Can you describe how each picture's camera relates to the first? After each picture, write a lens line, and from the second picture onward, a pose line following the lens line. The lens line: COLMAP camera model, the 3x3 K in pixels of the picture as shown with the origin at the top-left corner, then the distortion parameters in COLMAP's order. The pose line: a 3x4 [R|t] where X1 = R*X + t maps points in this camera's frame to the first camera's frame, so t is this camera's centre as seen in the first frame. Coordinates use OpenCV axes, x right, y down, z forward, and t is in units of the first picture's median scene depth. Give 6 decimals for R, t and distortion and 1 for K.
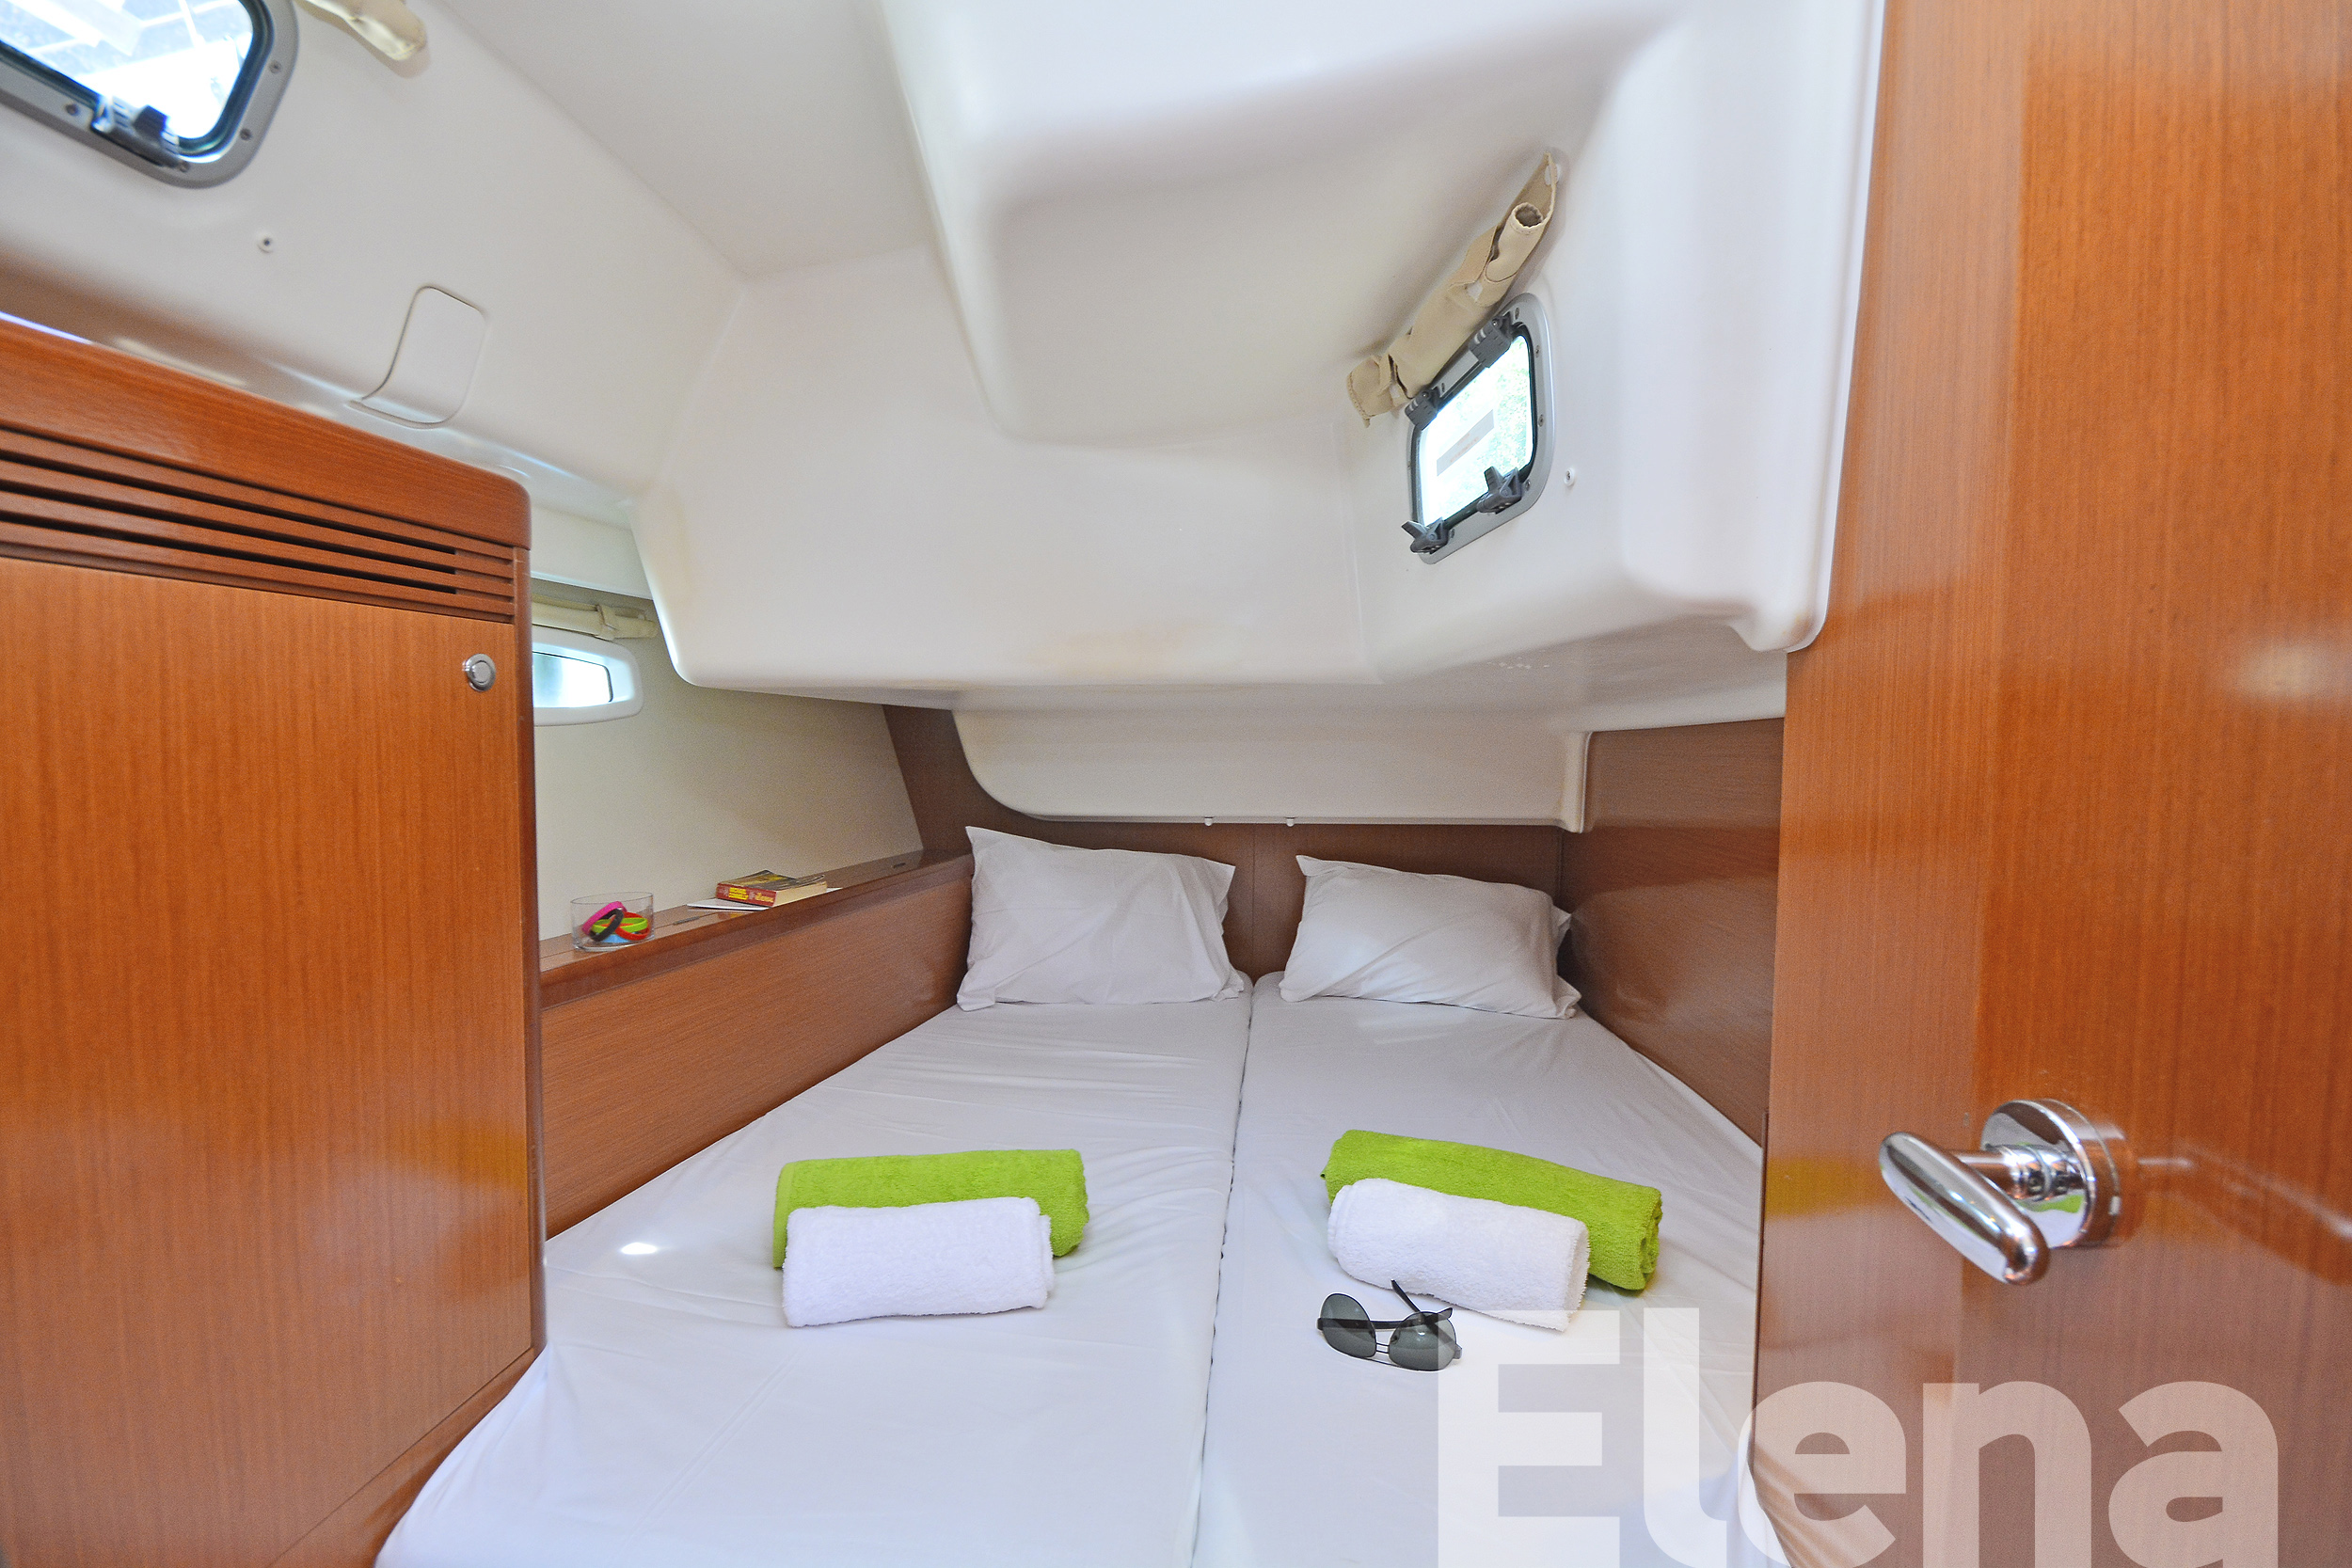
lens RADIAL K [[1052.1, 0, 1176.0], [0, 1052.1, 784.0], [0, 0, 1]] dist [0.015551, -0.016719]
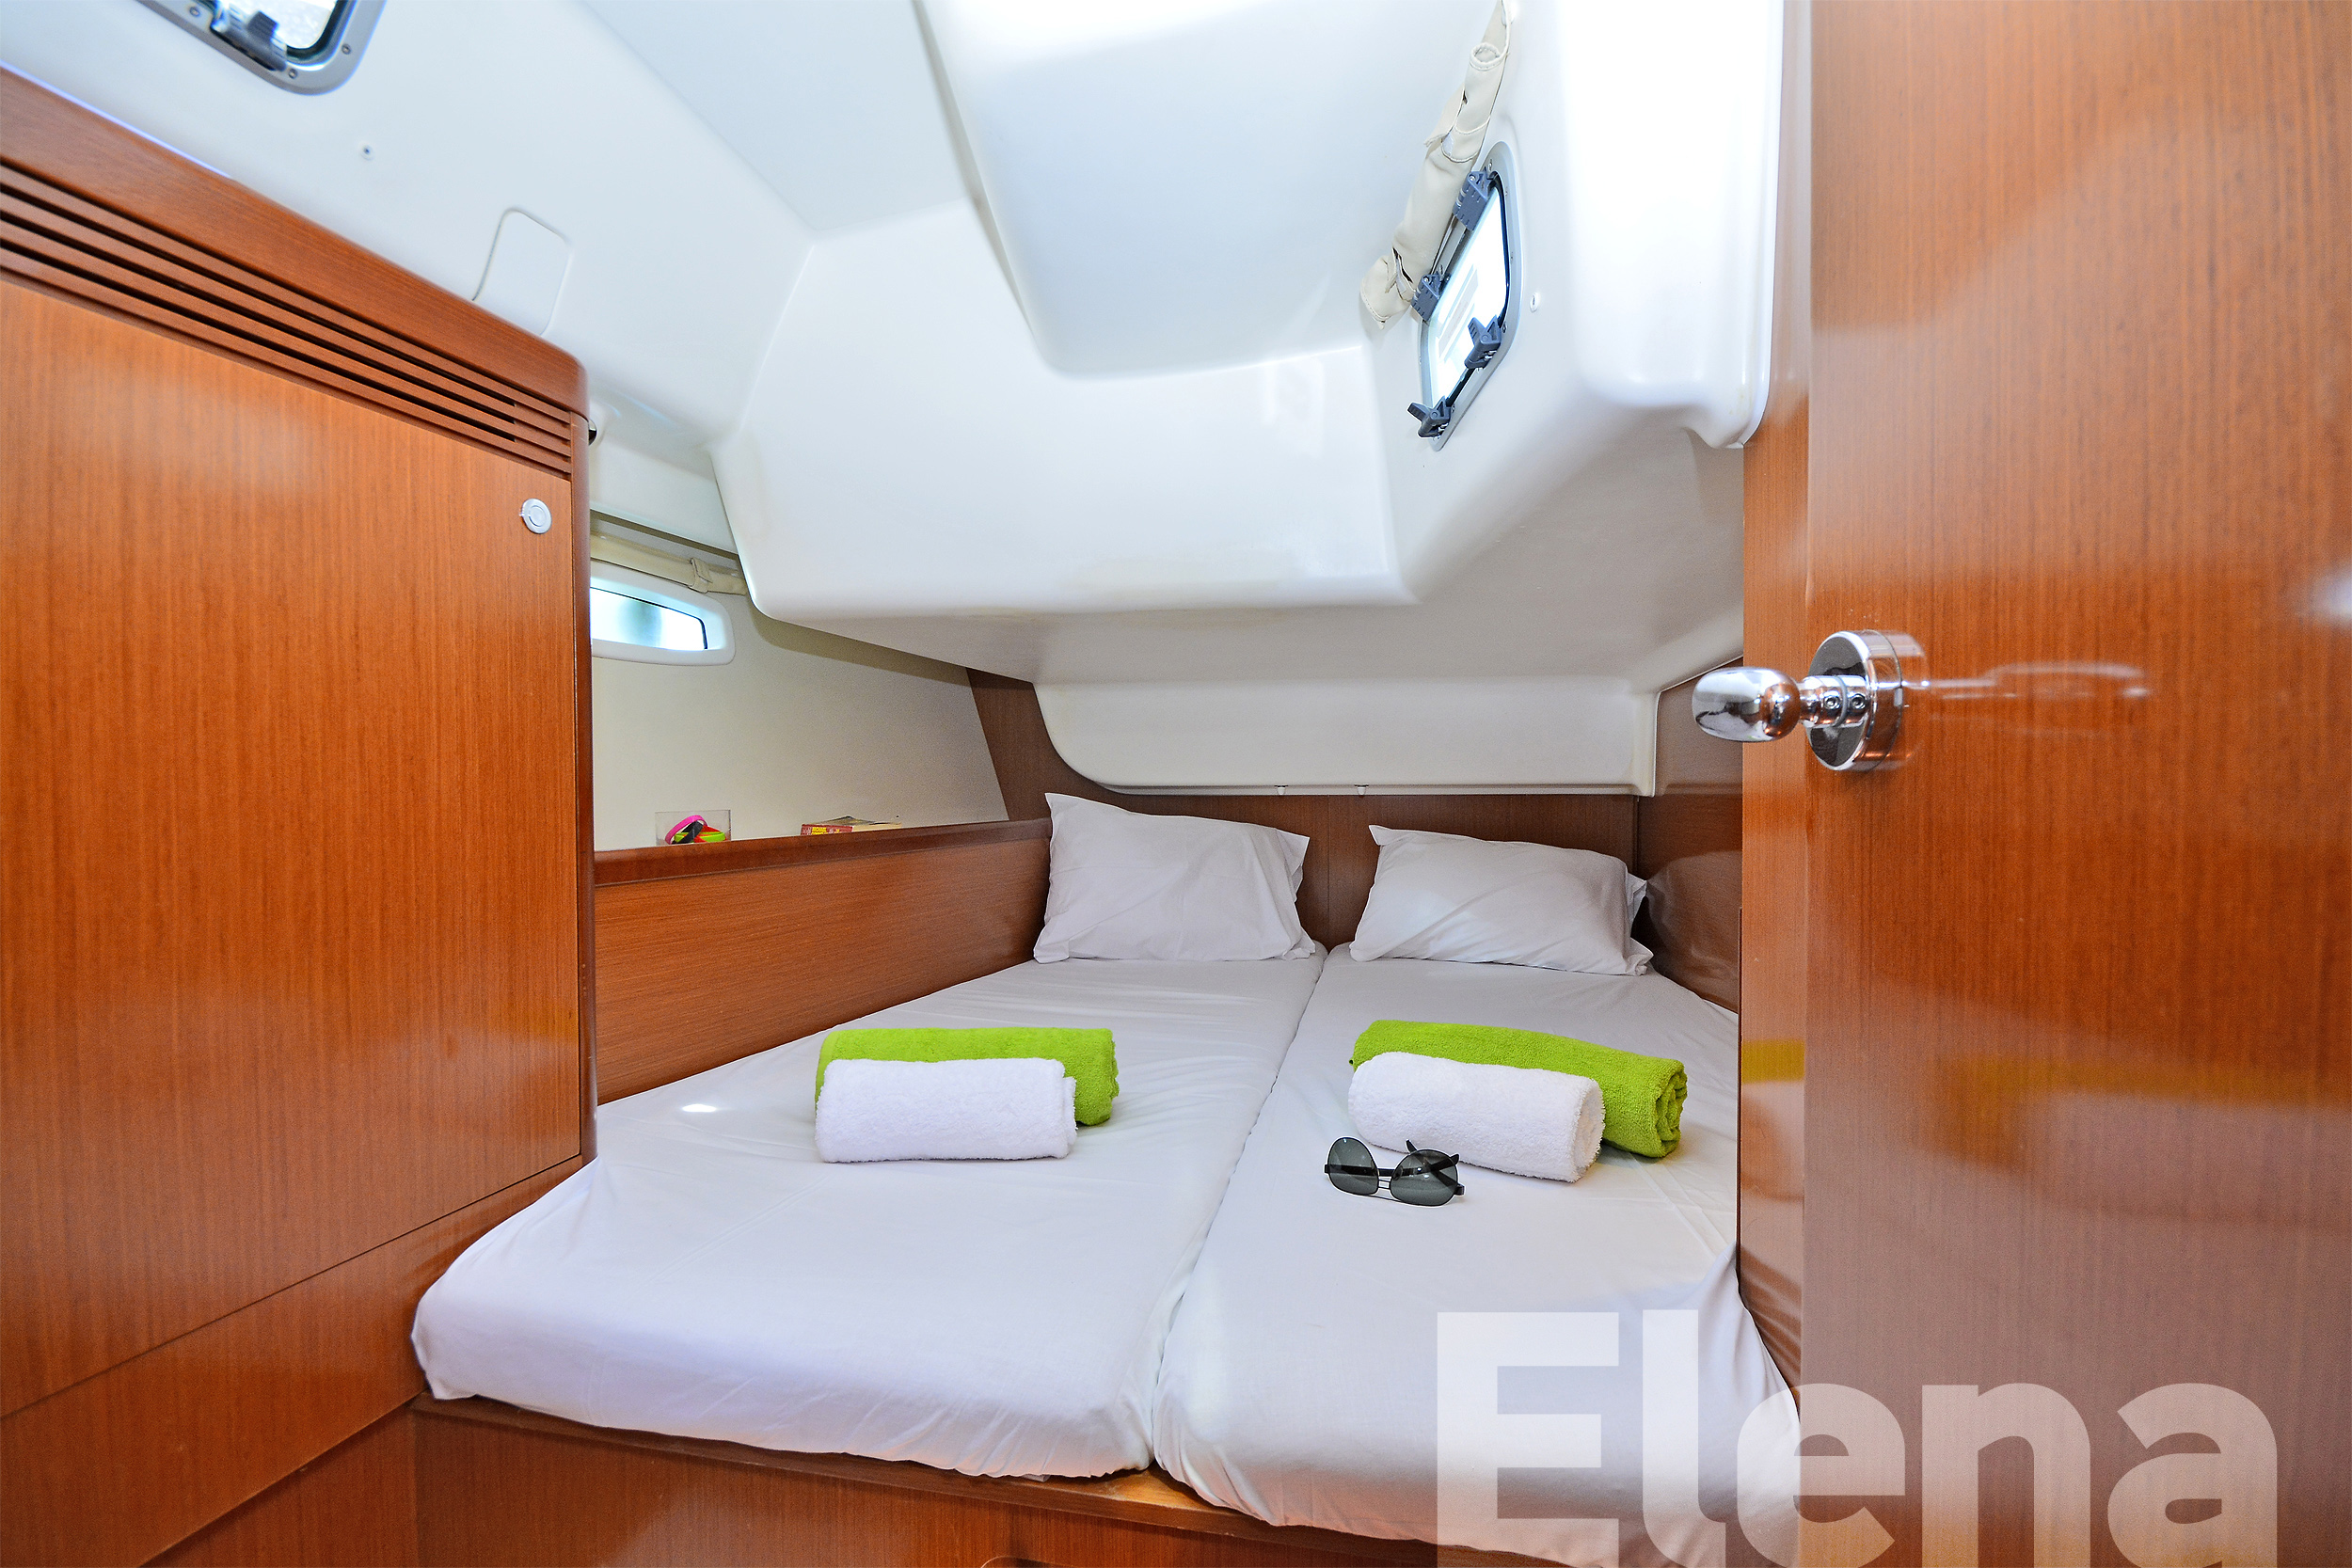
lens RADIAL K [[1032.8, 0, 1216.6], [0, 1032.8, 793.0], [0, 0, 1]] dist [0.011995, -0.013564]
pose [[0.997122, -0.008987, -0.075276, 0.100573], [0.006160, 0.999270, -0.037707, 0.171769], [0.075559, 0.037135, 0.996450, -0.016008]]
